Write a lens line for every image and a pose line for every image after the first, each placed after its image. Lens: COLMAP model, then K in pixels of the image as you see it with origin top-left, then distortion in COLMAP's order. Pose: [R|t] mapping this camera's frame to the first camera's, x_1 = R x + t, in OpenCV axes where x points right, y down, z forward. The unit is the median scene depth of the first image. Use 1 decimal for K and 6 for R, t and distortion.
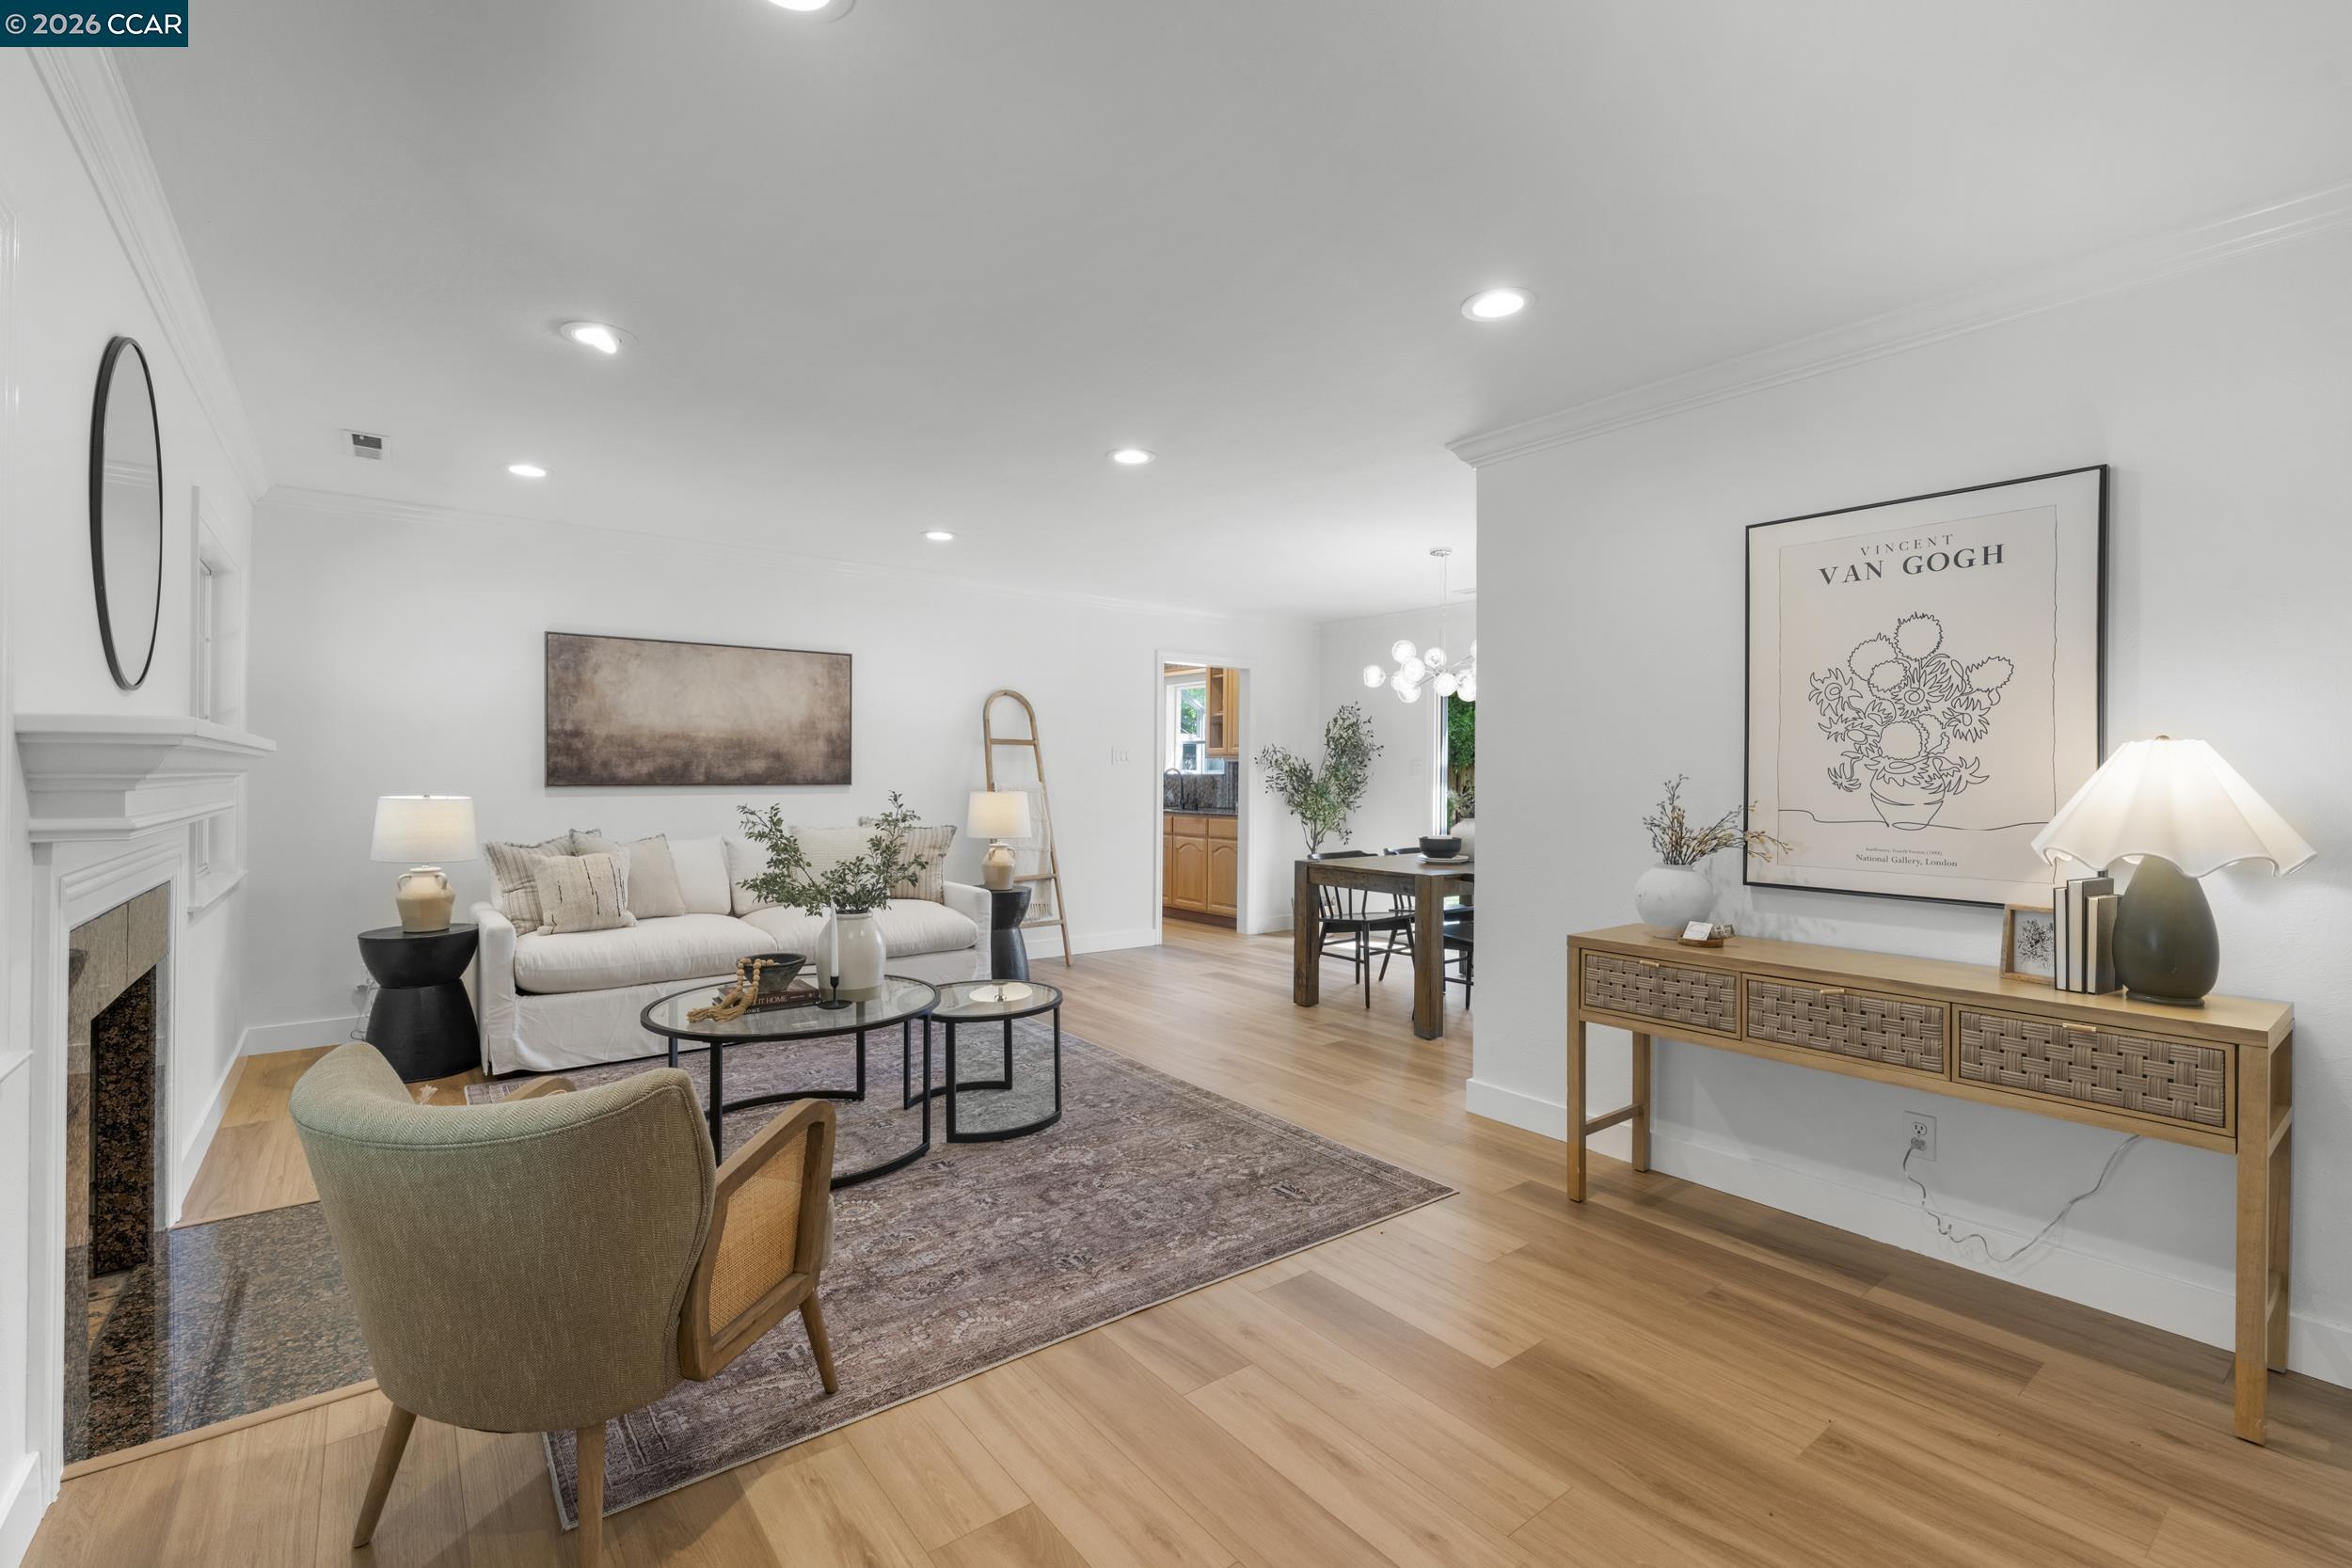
lens RADIAL K [[1031.3, 0, 1220.0], [0, 1031.3, 778.3], [0, 0, 1]] dist [-0.002976, -0.000099]
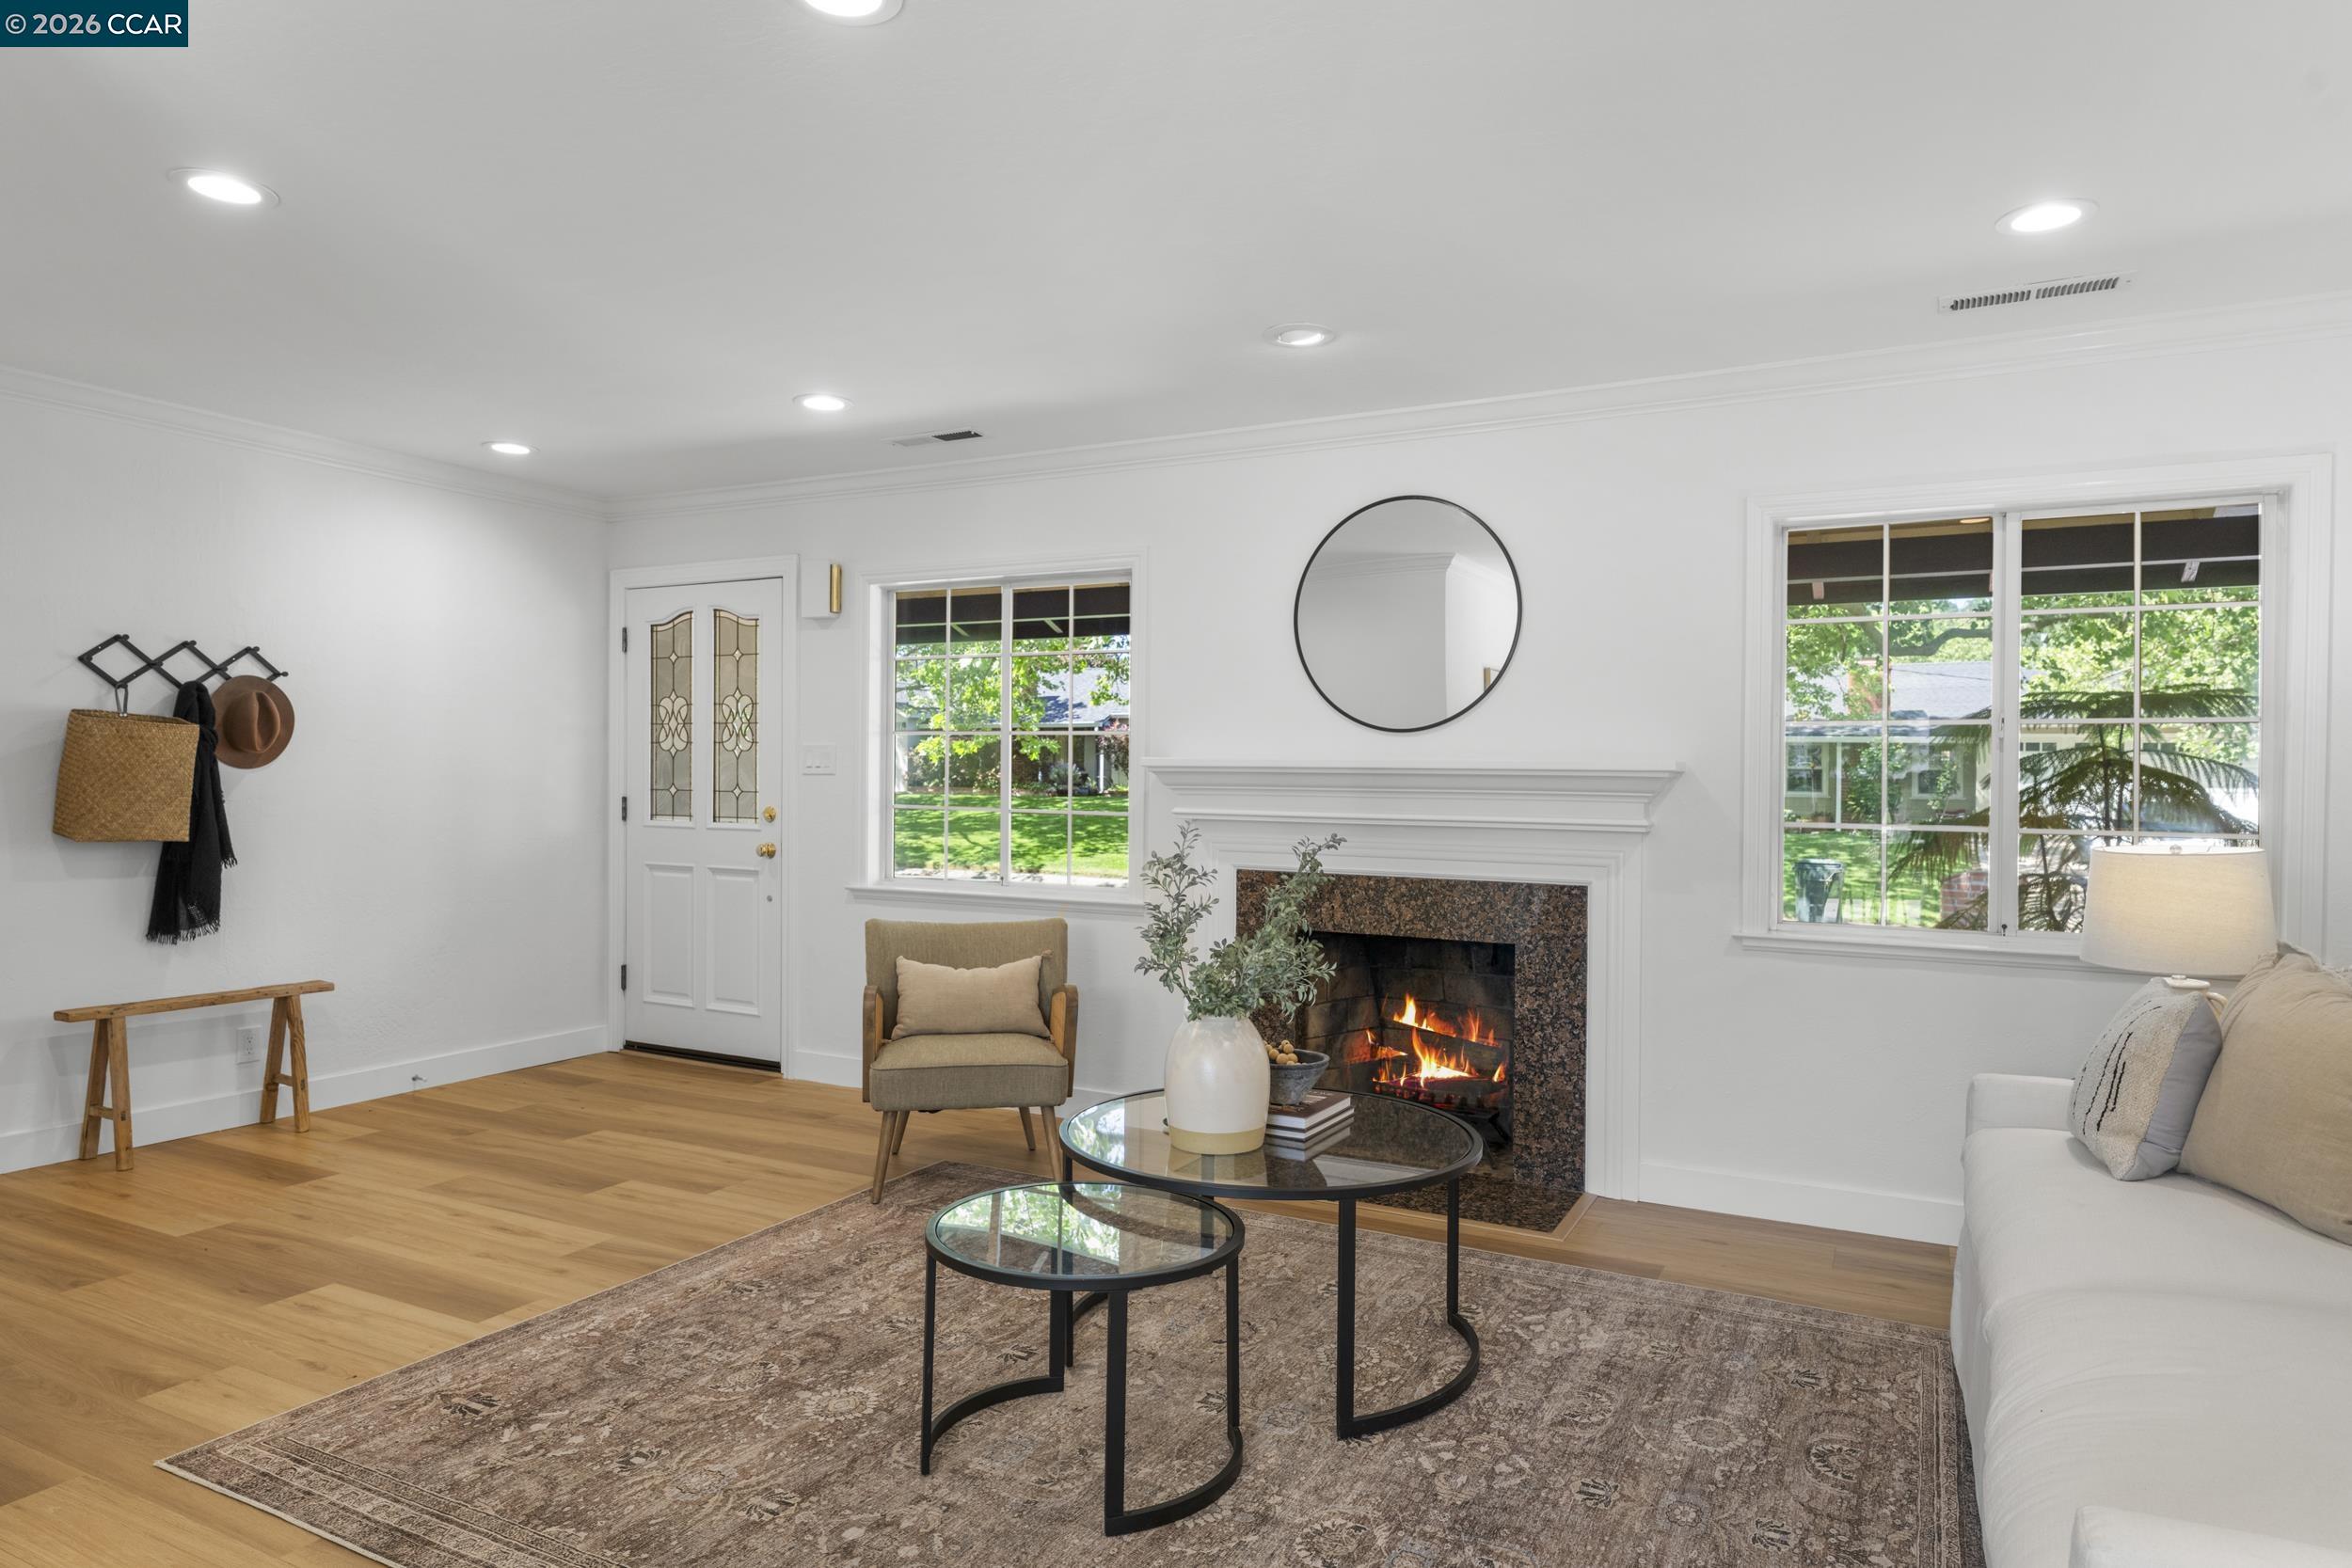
lens RADIAL K [[1409.9, 0, 1192.3], [0, 1409.9, 777.9], [0, 0, 1]] dist [0.002789, -0.001726]
pose [[-0.923037, -0.013936, -0.384458, -0.007451], [-0.016929, 0.999847, 0.004403, -0.018074], [0.384338, 0.010573, -0.923132, 1.903336]]
